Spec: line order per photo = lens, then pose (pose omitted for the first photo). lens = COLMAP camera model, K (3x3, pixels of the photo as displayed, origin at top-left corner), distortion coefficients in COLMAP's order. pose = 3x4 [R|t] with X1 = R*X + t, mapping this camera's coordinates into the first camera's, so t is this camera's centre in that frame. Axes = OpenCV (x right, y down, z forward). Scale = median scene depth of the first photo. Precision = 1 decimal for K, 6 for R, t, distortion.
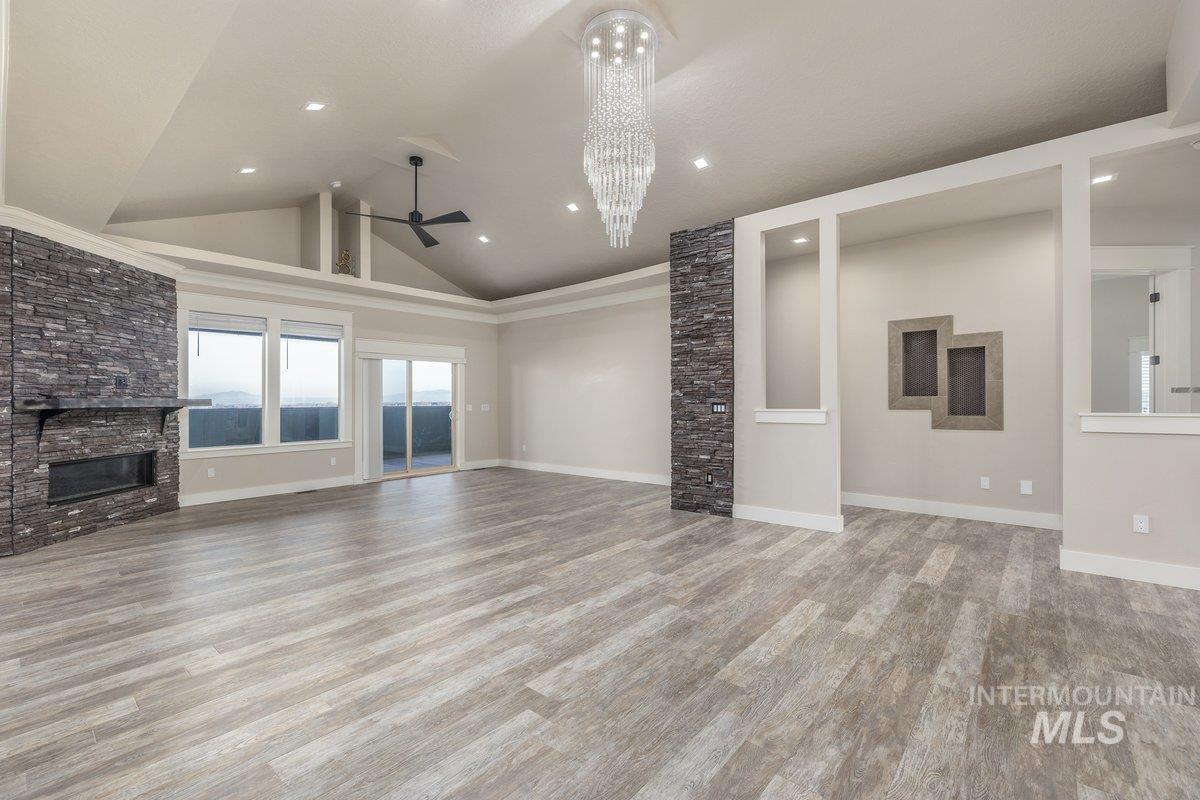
lens RADIAL K [[508.4, 0, 596.3], [0, 508.4, 394.8], [0, 0, 1]] dist [-0.004314, 0.000835]
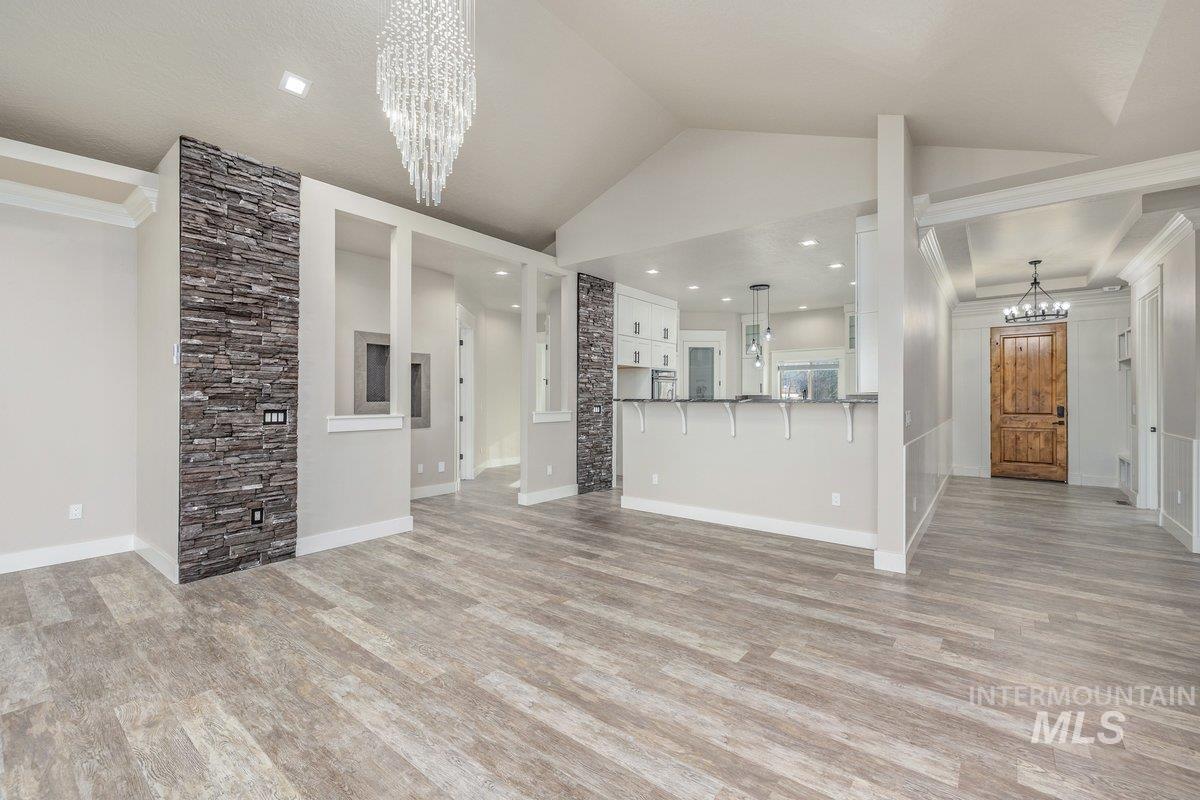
lens RADIAL K [[508.4, 0, 595.6], [0, 508.4, 397.3], [0, 0, 1]] dist [-0.004314, 0.000835]
pose [[-0.033938, 0.011697, 0.999355, -0.528238], [-0.006704, 0.999906, -0.011931, 0.003421], [-0.999401, -0.007104, -0.033856, 0.572640]]
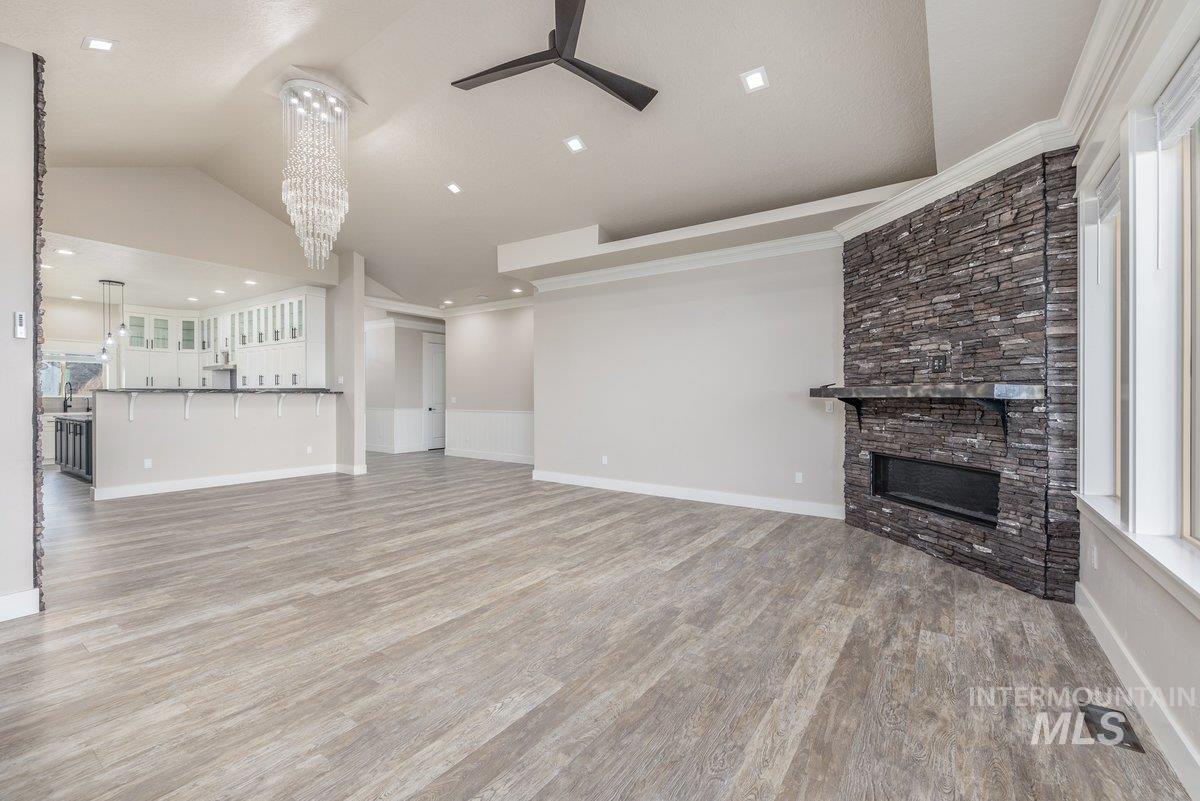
lens RADIAL K [[508.4, 0, 601.9], [0, 508.4, 399.3], [0, 0, 1]] dist [-0.004314, 0.000835]
pose [[-0.994460, 0.007835, -0.104827, -0.379789], [0.007940, 0.999968, -0.000592, 0.023610], [0.104819, -0.001421, -0.994490, 1.698218]]
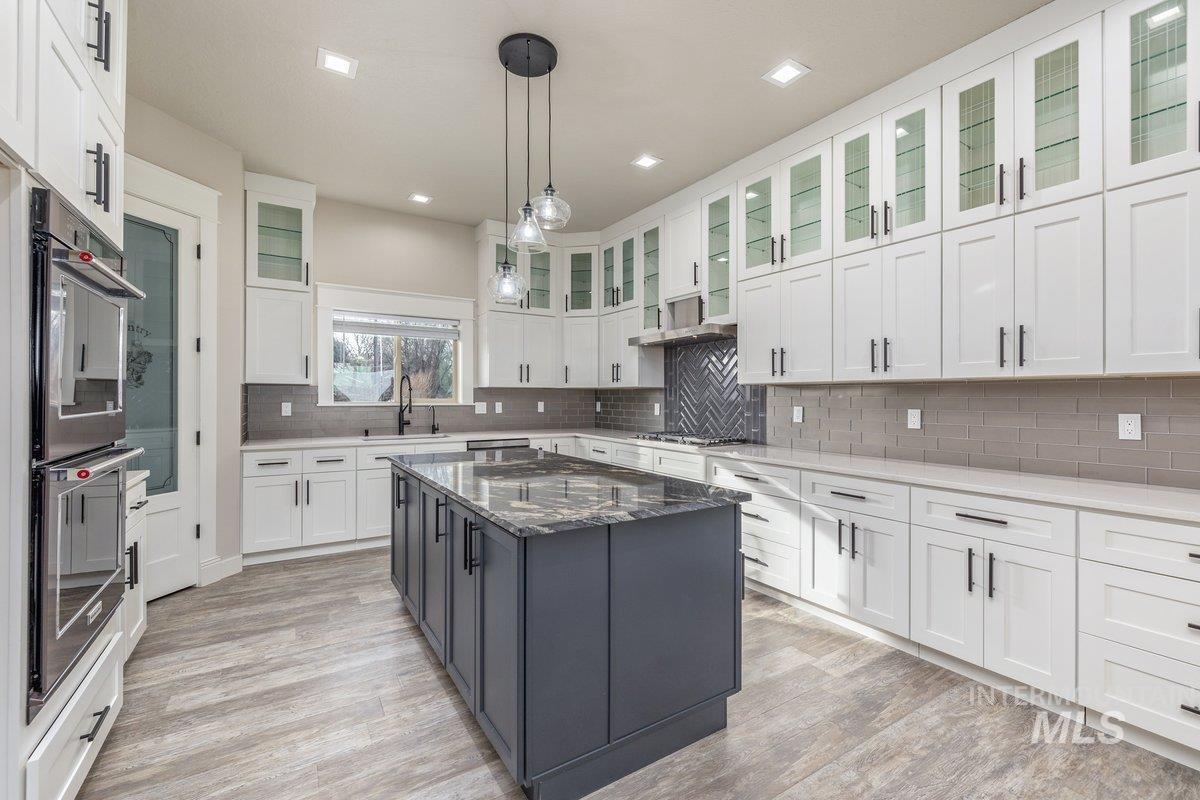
lens RADIAL K [[508.4, 0, 594.2], [0, 508.4, 394.6], [0, 0, 1]] dist [-0.004314, 0.000835]
pose [[-0.952633, 0.011301, 0.303911, 0.712642], [0.006226, 0.999825, -0.017663, -0.000035], [-0.304057, -0.014934, -0.952537, 0.481800]]
